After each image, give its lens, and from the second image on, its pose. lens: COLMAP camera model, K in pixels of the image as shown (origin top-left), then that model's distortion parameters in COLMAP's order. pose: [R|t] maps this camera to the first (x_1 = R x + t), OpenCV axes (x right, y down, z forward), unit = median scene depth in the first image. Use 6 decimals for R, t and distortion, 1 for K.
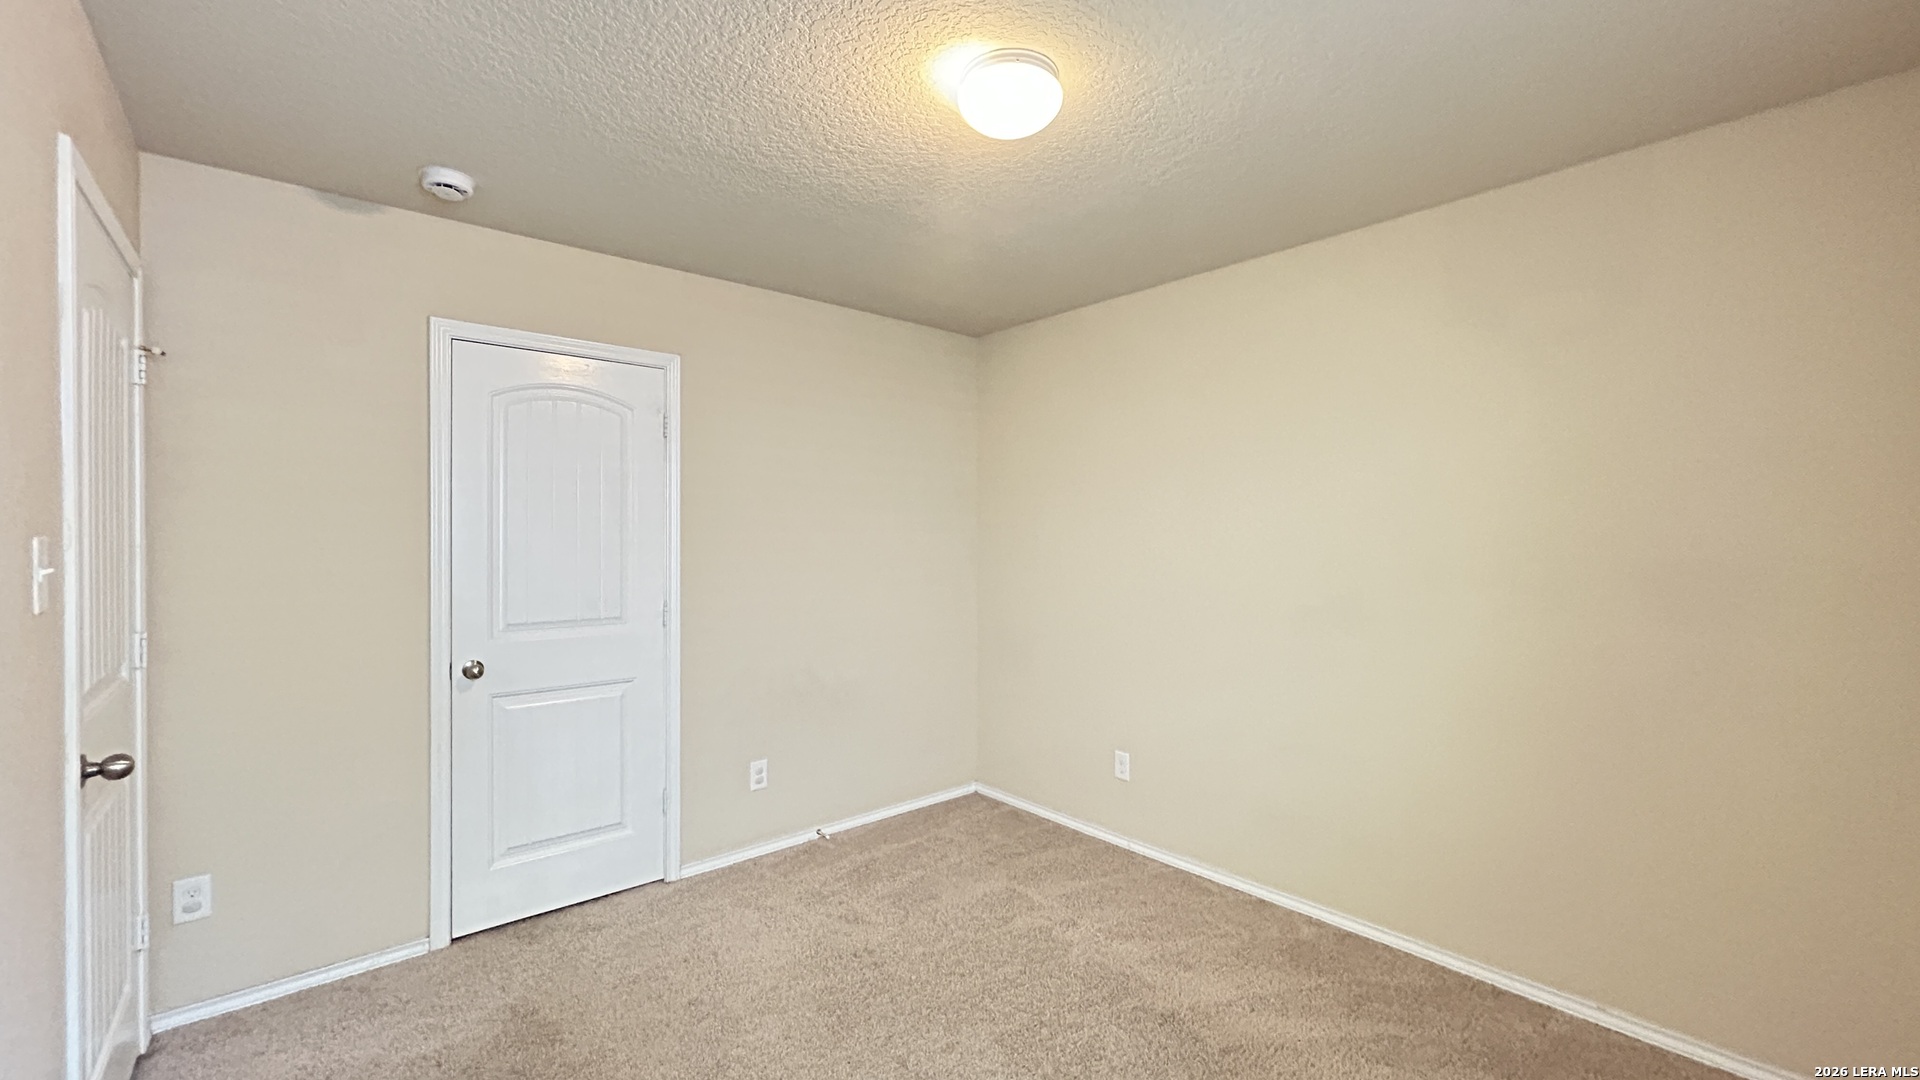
lens RADIAL K [[770.8, 0, 963.2], [0, 770.8, 533.1], [0, 0, 1]] dist [-0.001286, -0.000160]
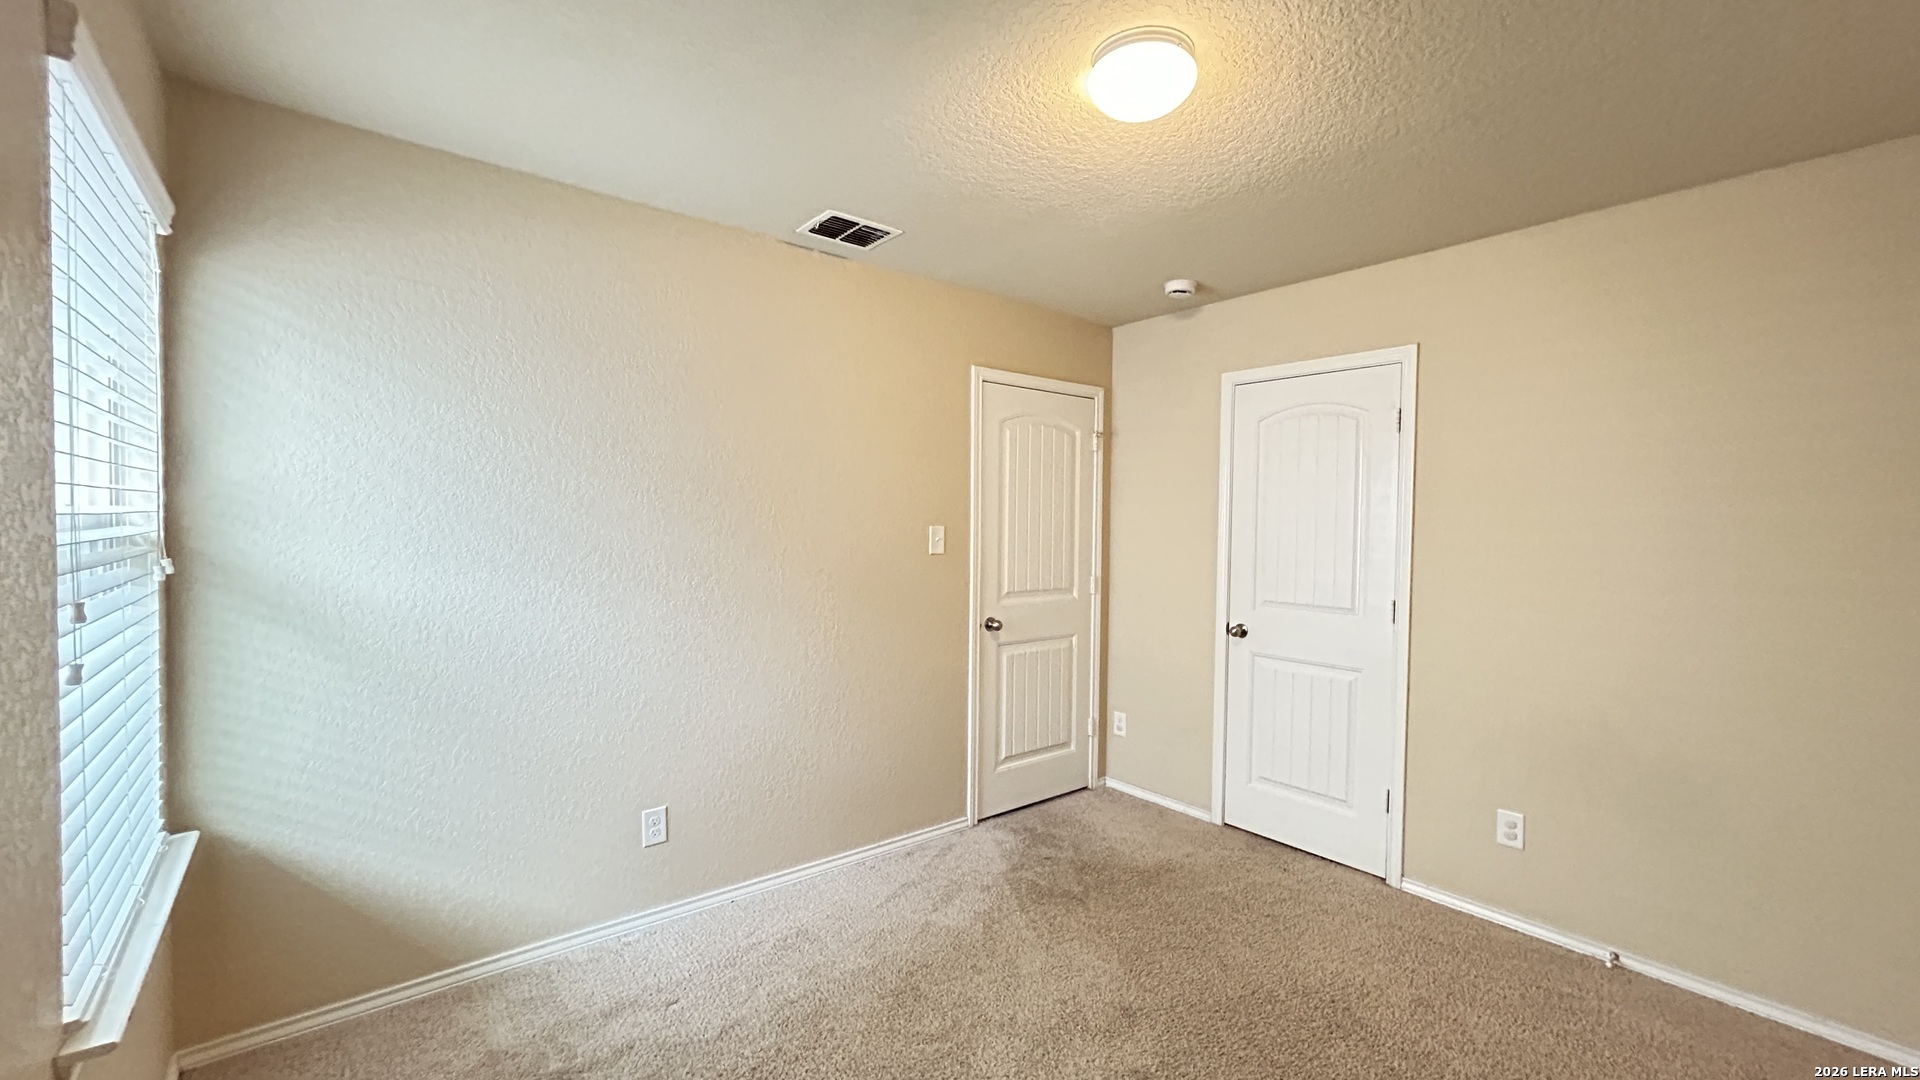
lens RADIAL K [[770.8, 0, 963.2], [0, 770.8, 533.1], [0, 0, 1]] dist [-0.001286, -0.000160]
pose [[-0.030863, 0.010246, -0.999471, 0.684669], [-0.016456, 0.999807, 0.010758, 0.002695], [0.999388, 0.016780, -0.030688, 0.537291]]
